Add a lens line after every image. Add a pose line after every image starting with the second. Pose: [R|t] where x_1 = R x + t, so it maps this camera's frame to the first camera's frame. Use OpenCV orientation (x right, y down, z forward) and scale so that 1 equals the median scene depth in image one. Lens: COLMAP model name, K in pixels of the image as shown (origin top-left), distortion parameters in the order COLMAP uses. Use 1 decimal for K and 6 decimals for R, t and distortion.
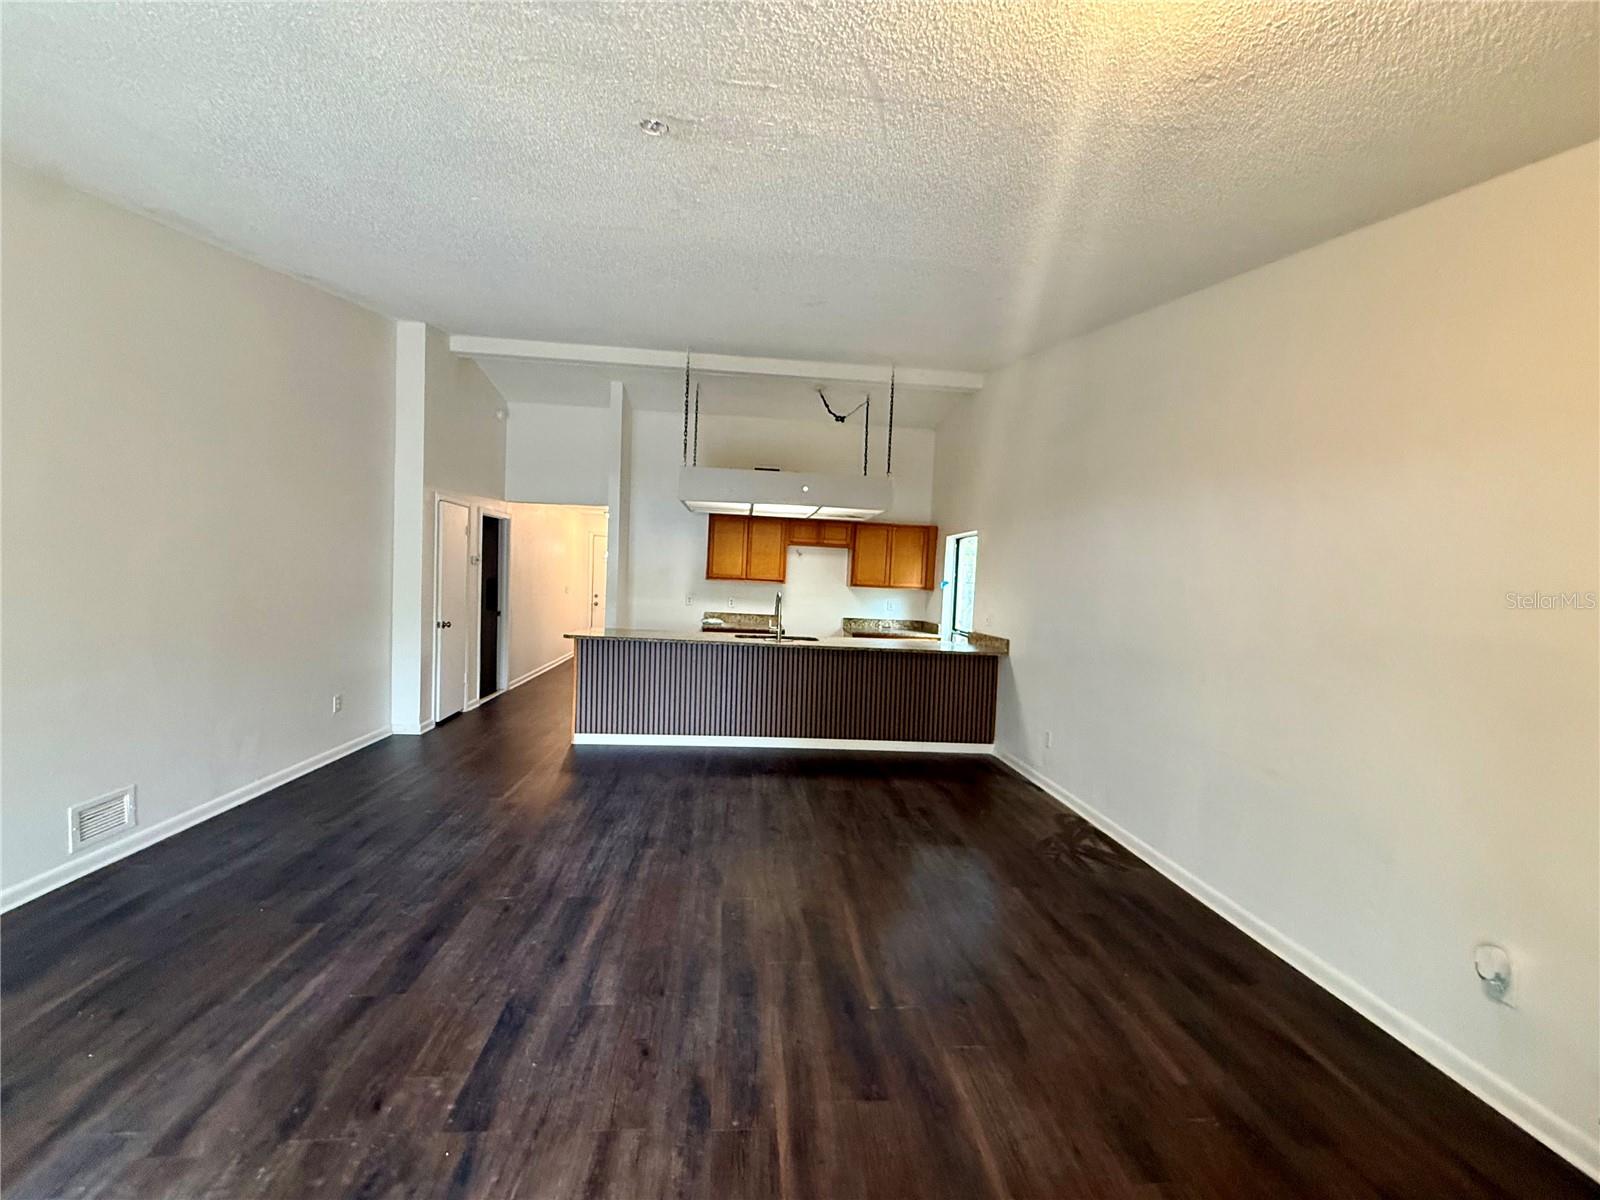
lens RADIAL K [[636.7, 0, 794.5], [0, 636.7, 597.7], [0, 0, 1]] dist [-0.000062, 0.000158]
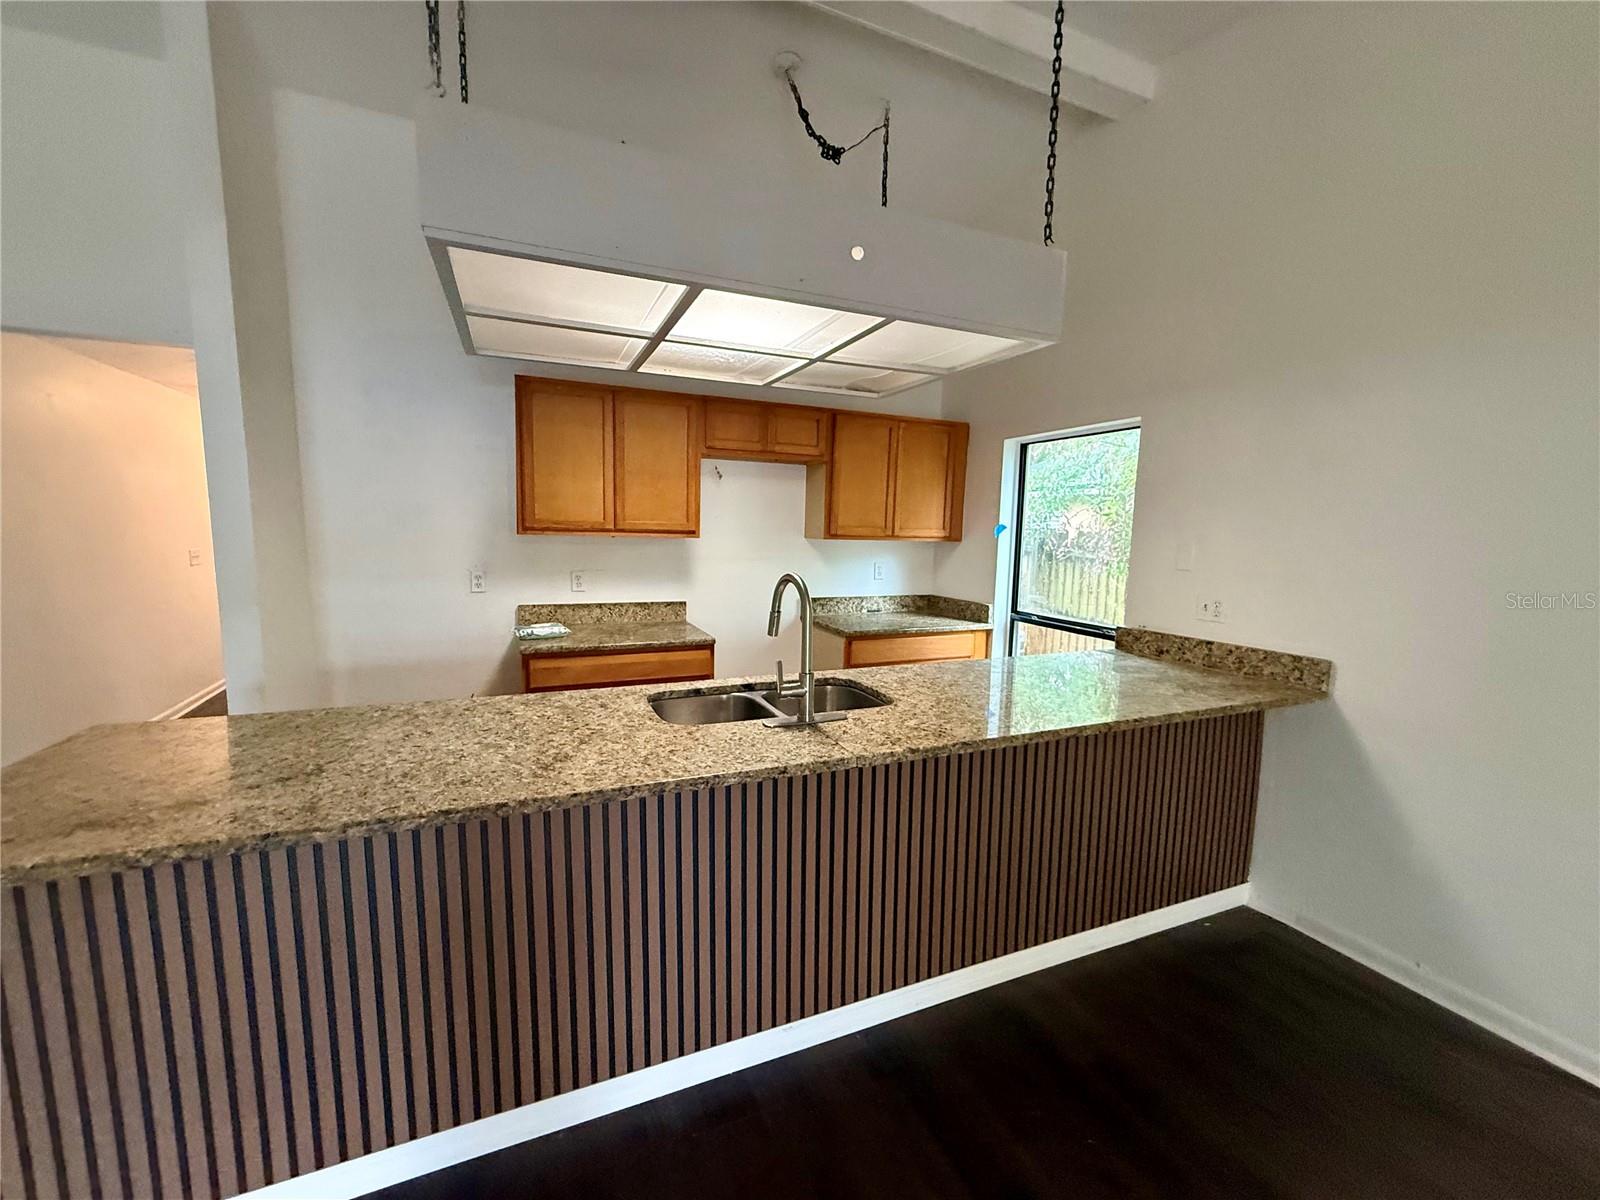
lens RADIAL K [[636.7, 0, 797.2], [0, 636.7, 597.1], [0, 0, 1]] dist [-0.000062, 0.000158]
pose [[0.948664, -0.059943, 0.310554, -0.108162], [0.031264, 0.994840, 0.096519, -0.024375], [-0.314737, -0.081855, 0.945643, 0.598205]]
